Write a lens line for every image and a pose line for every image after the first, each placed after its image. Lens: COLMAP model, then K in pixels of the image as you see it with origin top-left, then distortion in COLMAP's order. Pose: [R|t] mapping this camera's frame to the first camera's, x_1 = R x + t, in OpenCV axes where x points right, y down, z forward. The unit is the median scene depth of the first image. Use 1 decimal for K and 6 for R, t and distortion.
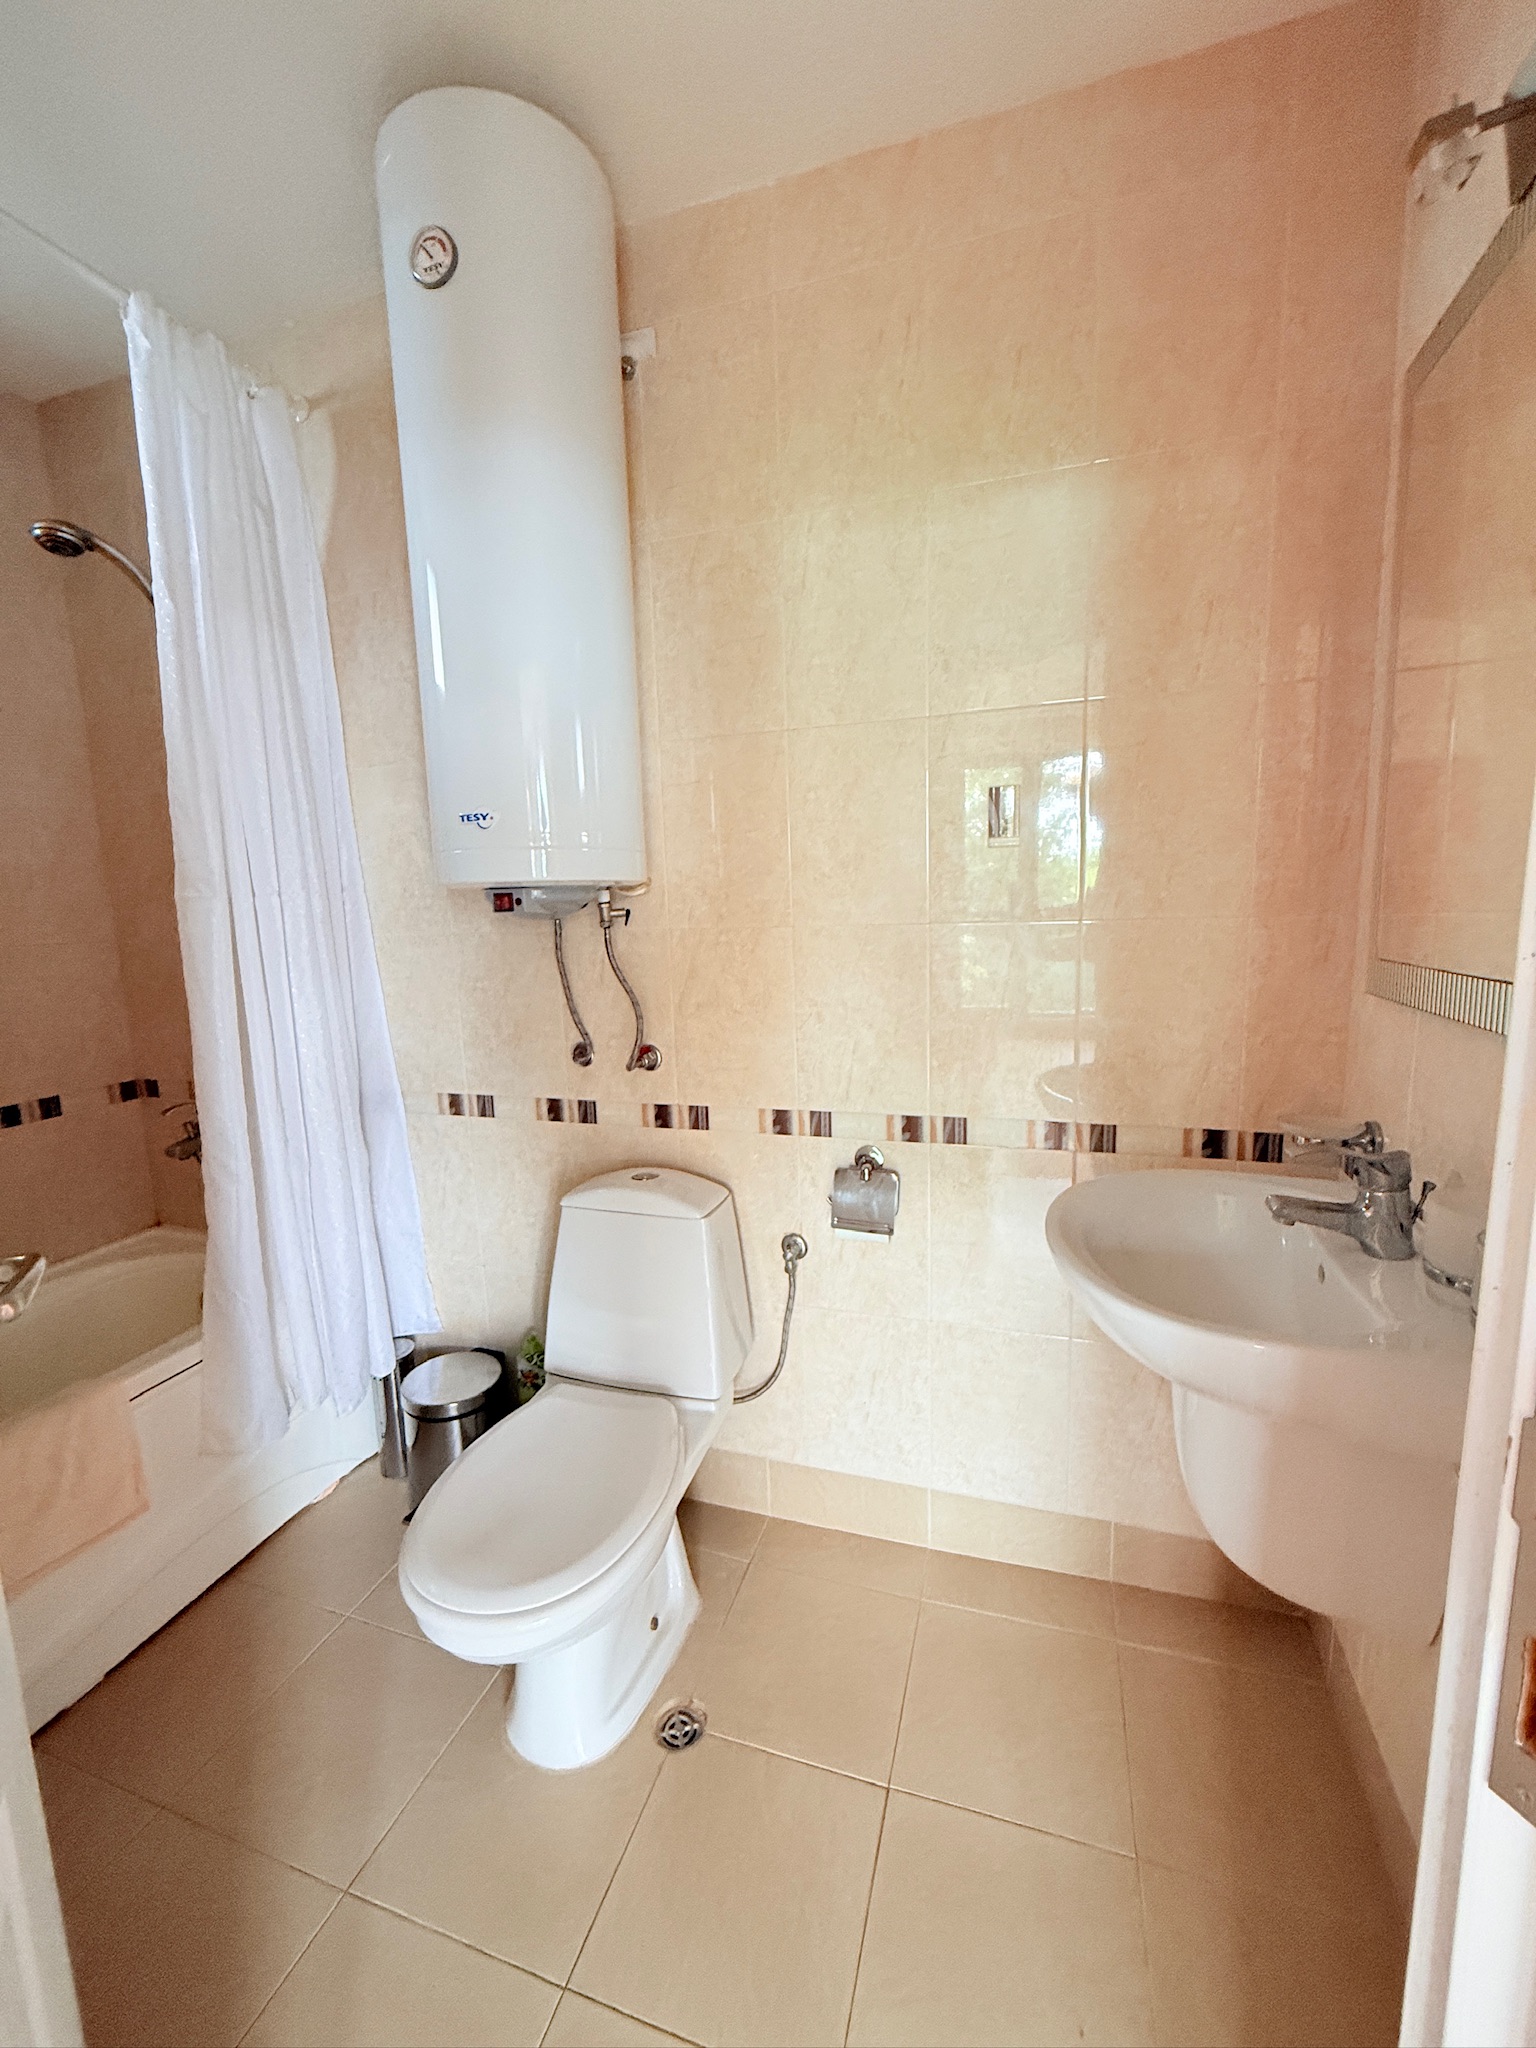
lens RADIAL K [[821.4, 0, 774.6], [0, 821.4, 1022.0], [0, 0, 1]] dist [0.000938, -0.000628]
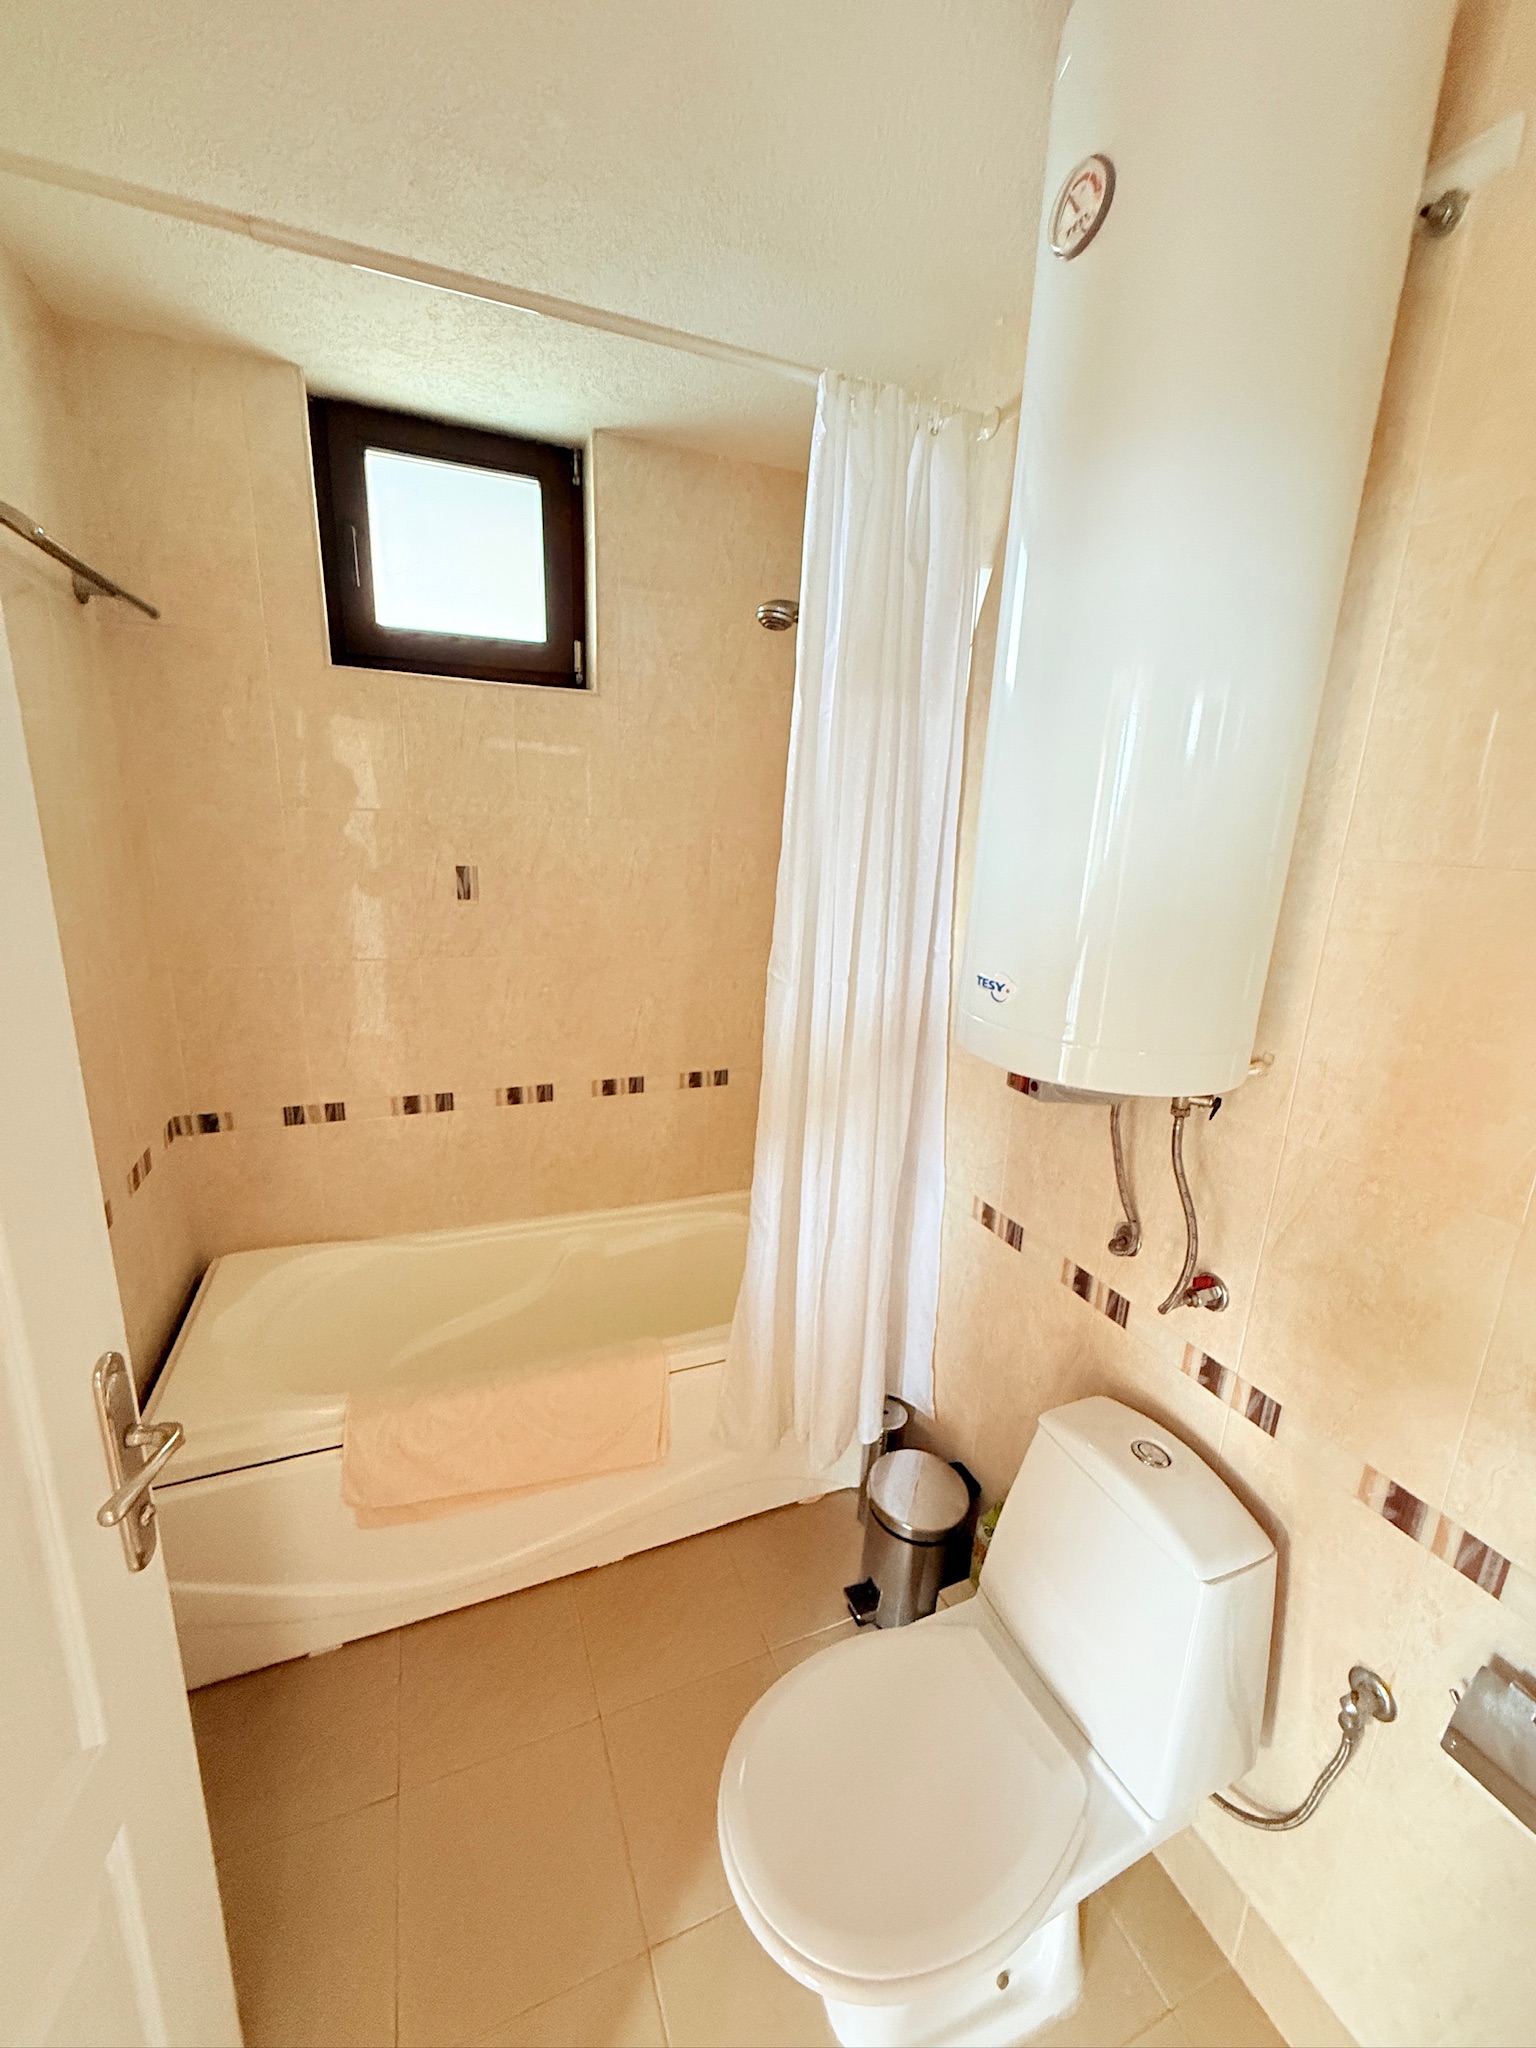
lens RADIAL K [[821.4, 0, 767.6], [0, 821.4, 1021.4], [0, 0, 1]] dist [0.000938, -0.000628]
pose [[0.654620, 0.238065, -0.717494, 0.049888], [-0.169808, 0.971171, 0.167308, -0.242897], [0.736639, 0.012313, 0.676174, 0.250150]]
